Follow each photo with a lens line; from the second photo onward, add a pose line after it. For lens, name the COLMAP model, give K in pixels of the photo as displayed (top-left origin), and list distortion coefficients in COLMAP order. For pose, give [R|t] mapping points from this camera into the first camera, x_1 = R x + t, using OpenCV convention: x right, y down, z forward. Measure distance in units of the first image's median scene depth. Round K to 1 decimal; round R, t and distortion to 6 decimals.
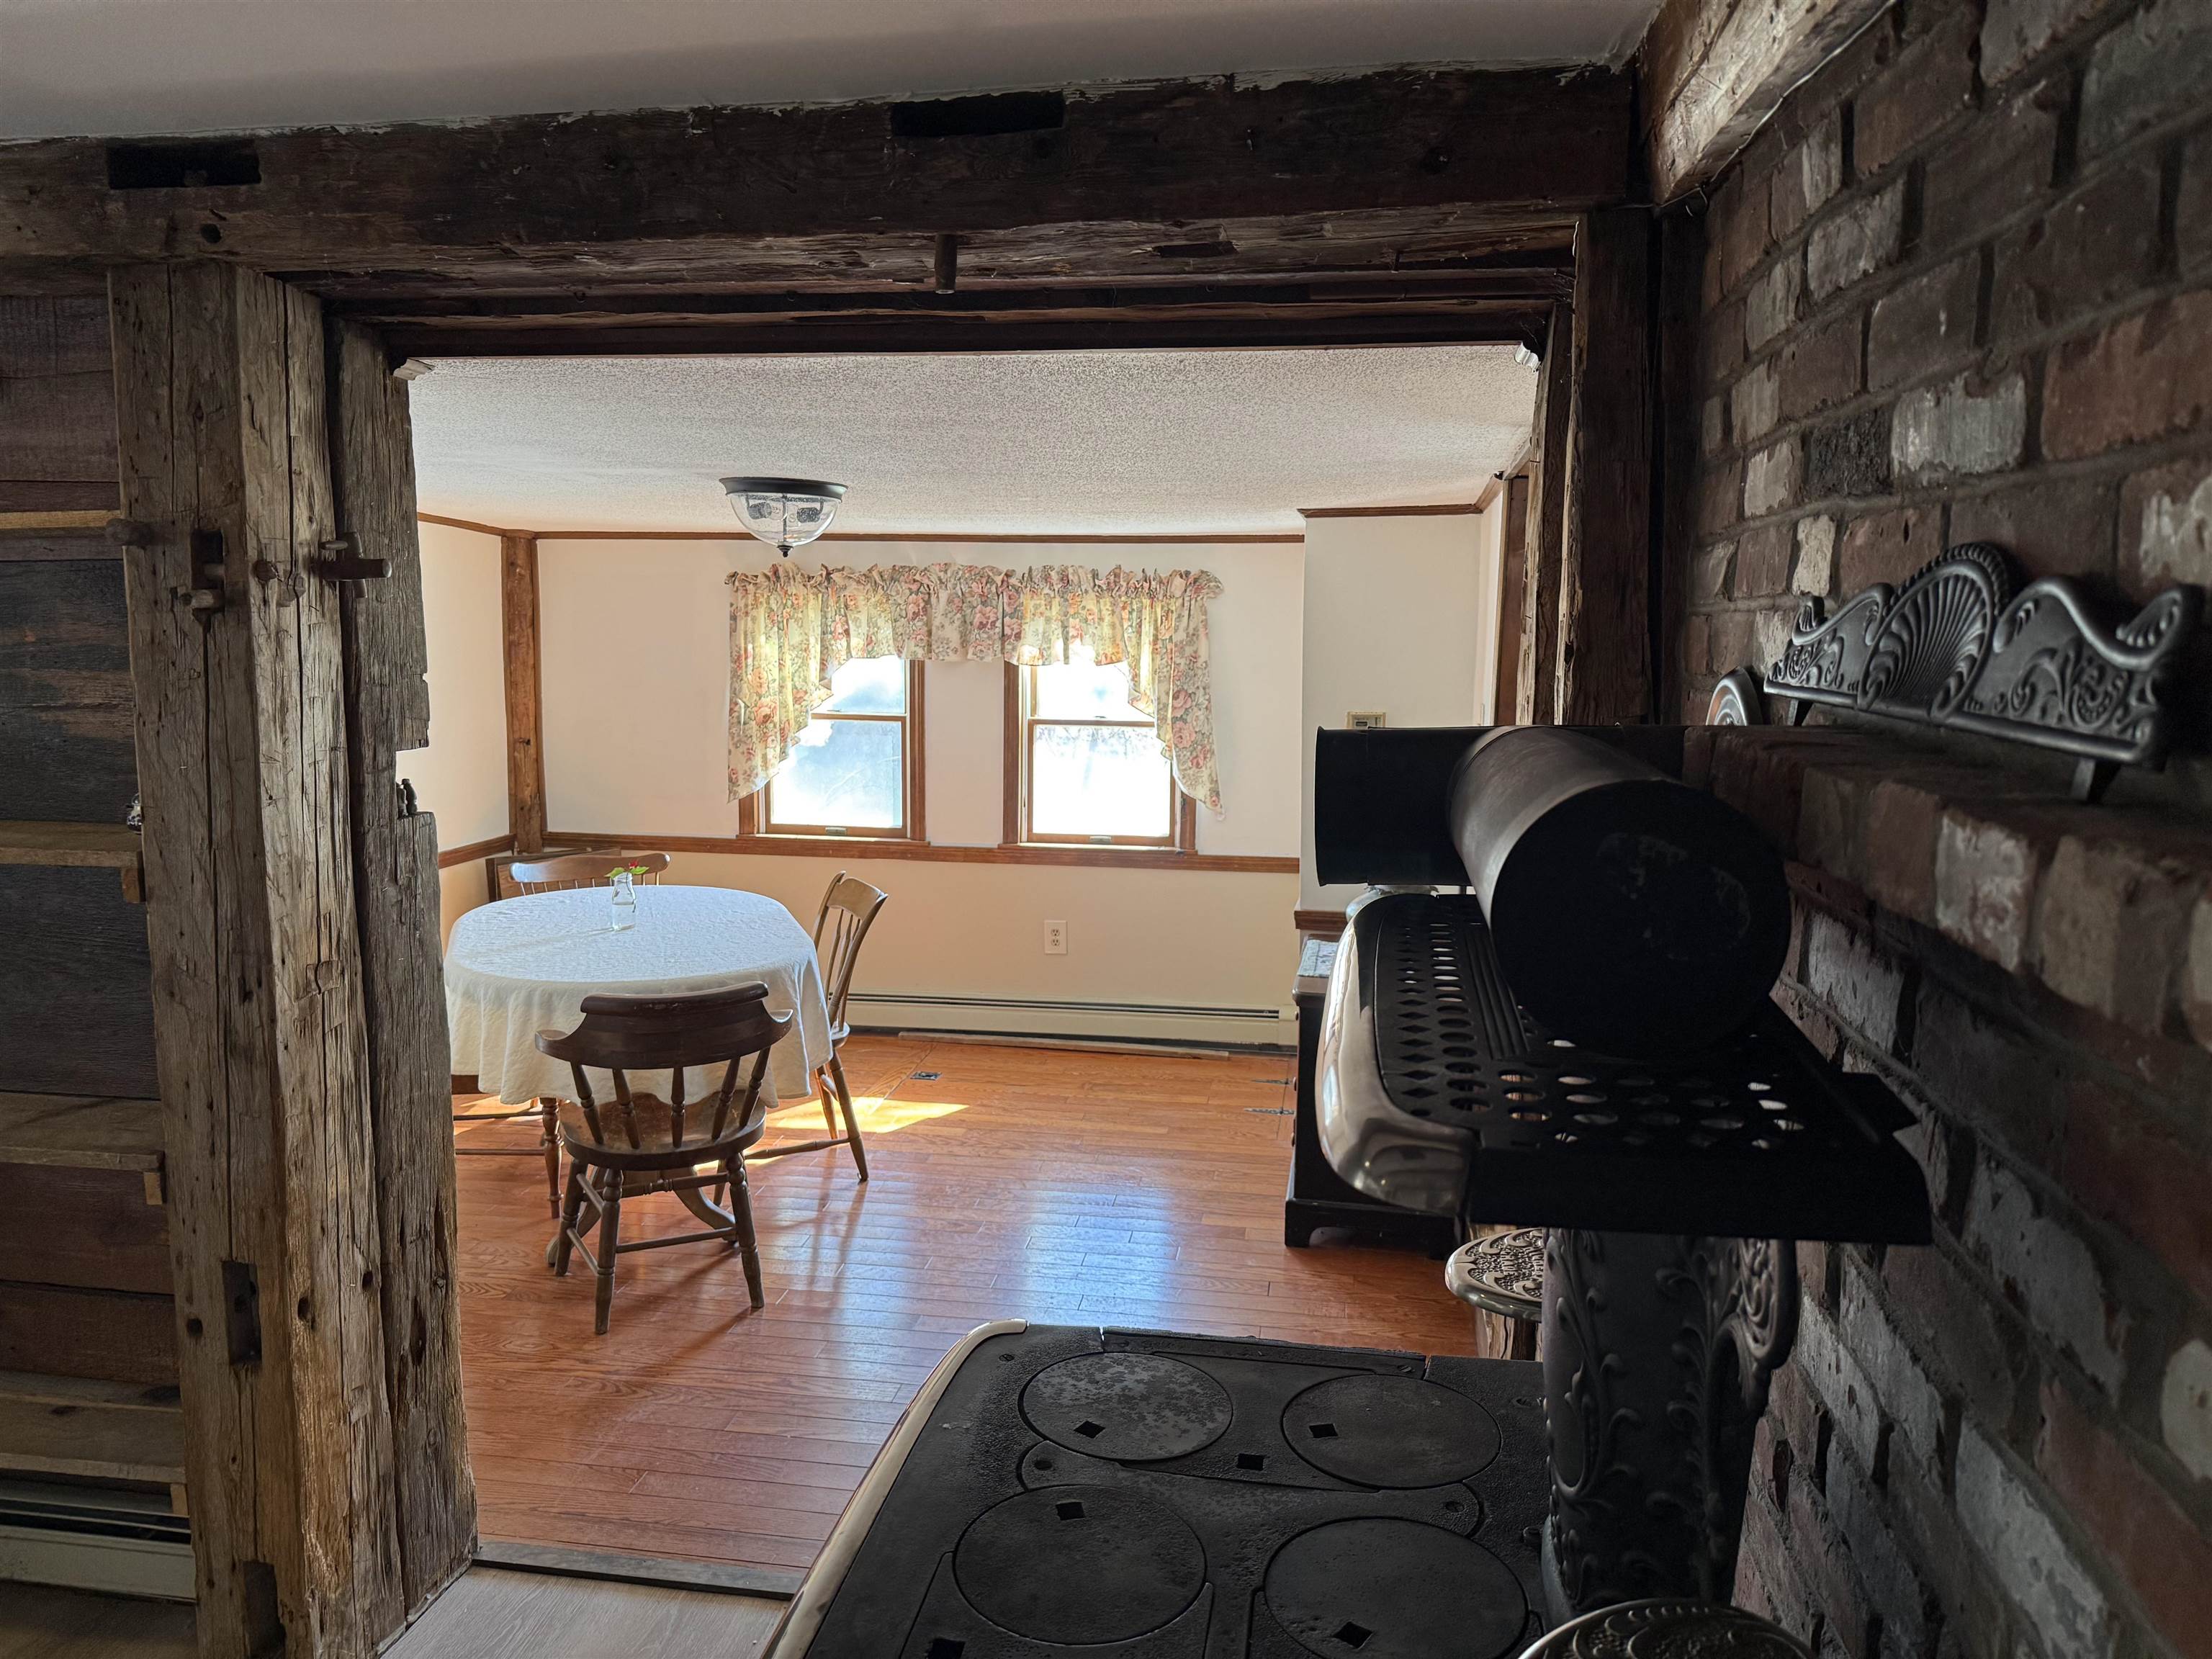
lens RADIAL K [[1549.7, 0, 1050.7], [0, 1549.7, 836.0], [0, 0, 1]] dist [0.078301, -0.122707]
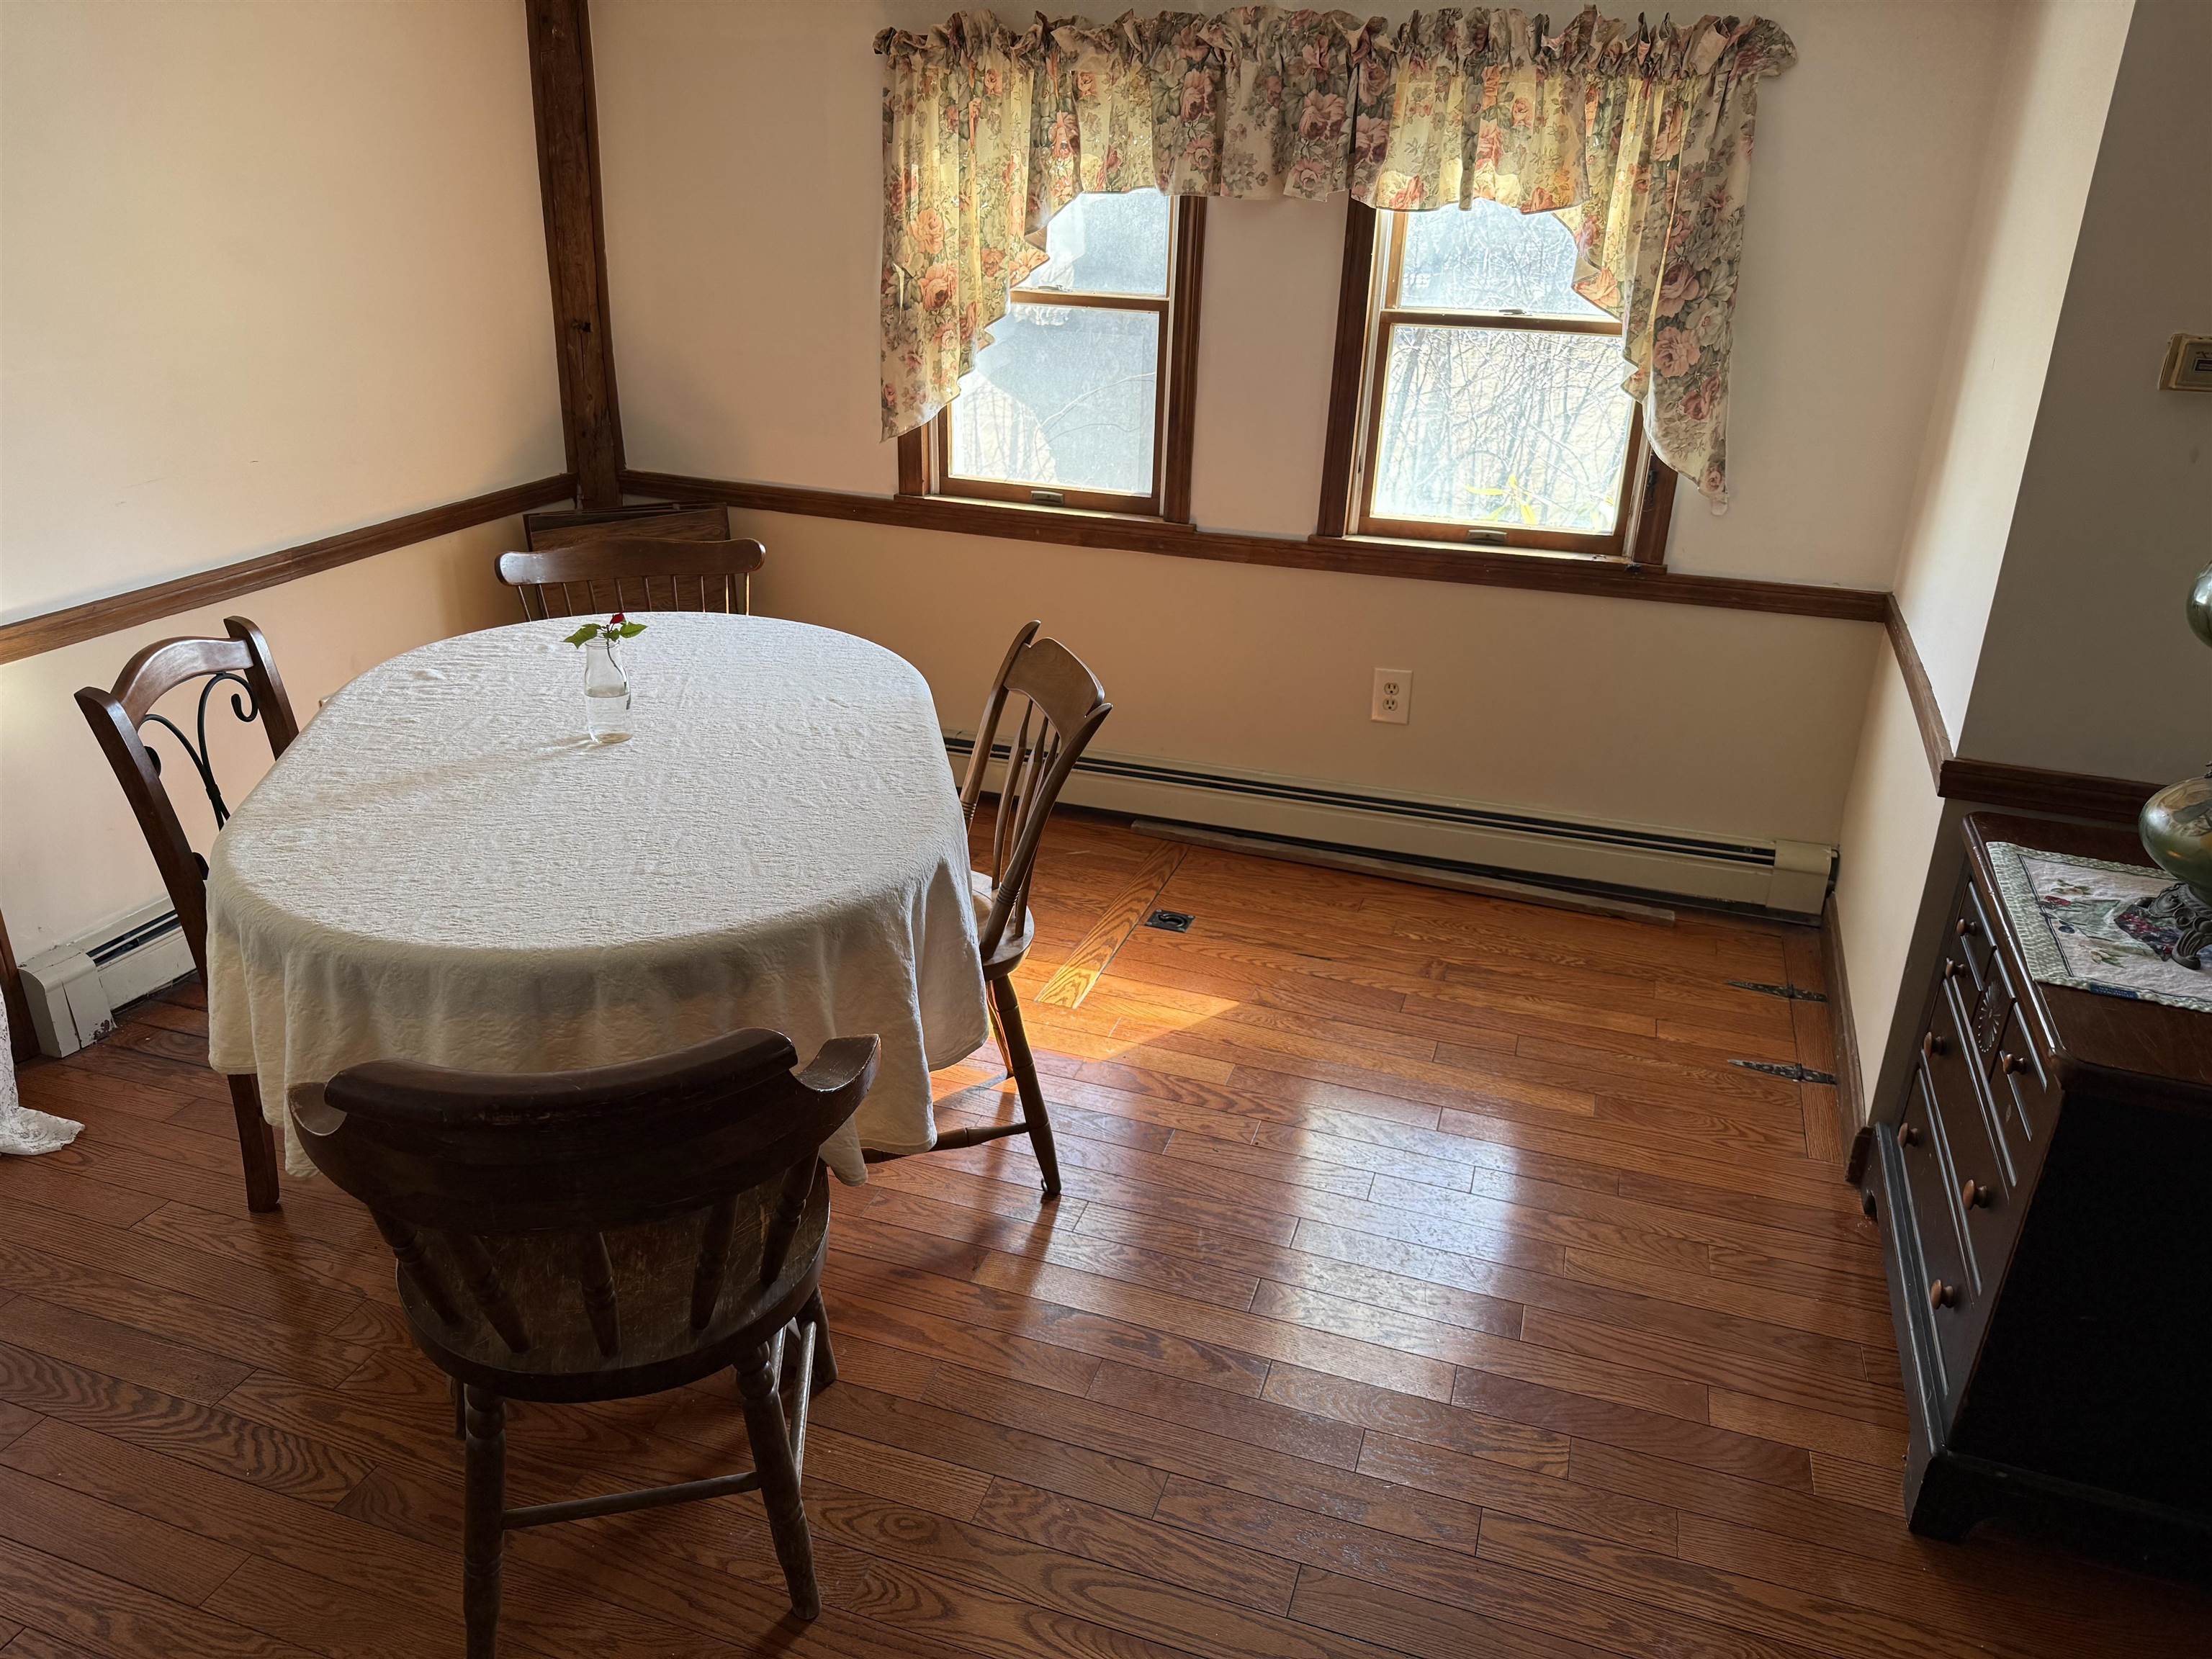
lens RADIAL K [[1549.7, 0, 1064.1], [0, 1549.7, 877.4], [0, 0, 1]] dist [0.078301, -0.122707]
pose [[0.987957, 0.075977, -0.134791, -0.037110], [-0.034461, 0.957307, 0.287012, -0.038260], [0.150843, -0.278911, 0.948396, 0.382744]]
